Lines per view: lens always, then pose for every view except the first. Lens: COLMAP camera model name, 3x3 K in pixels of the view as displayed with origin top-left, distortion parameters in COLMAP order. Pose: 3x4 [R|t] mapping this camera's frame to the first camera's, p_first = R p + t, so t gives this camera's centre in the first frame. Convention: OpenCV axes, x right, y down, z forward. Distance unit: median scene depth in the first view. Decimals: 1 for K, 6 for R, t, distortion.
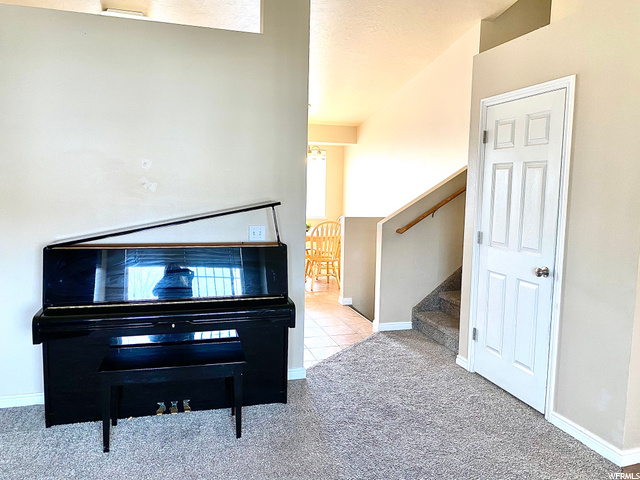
lens RADIAL K [[483.9, 0, 319.9], [0, 483.9, 239.5], [0, 0, 1]] dist [0.015339, -0.005826]
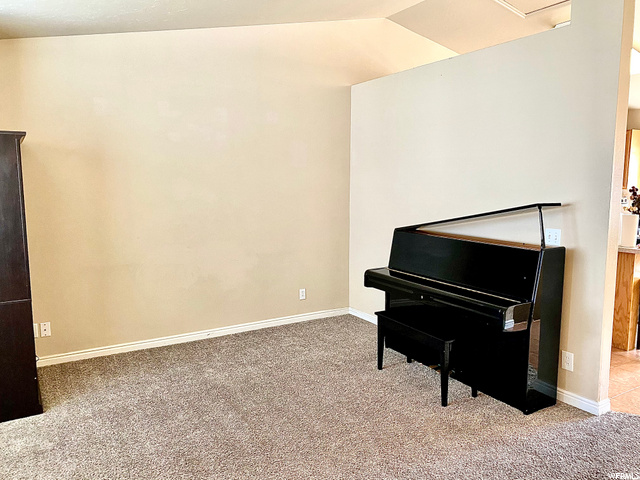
lens RADIAL K [[483.9, 0, 320.2], [0, 483.9, 239.6], [0, 0, 1]] dist [0.015339, -0.005826]
pose [[0.262201, 0.097476, -0.960078, 0.717576], [-0.107305, 0.991661, 0.071377, -0.029255], [0.959029, 0.084306, 0.270474, 0.331821]]
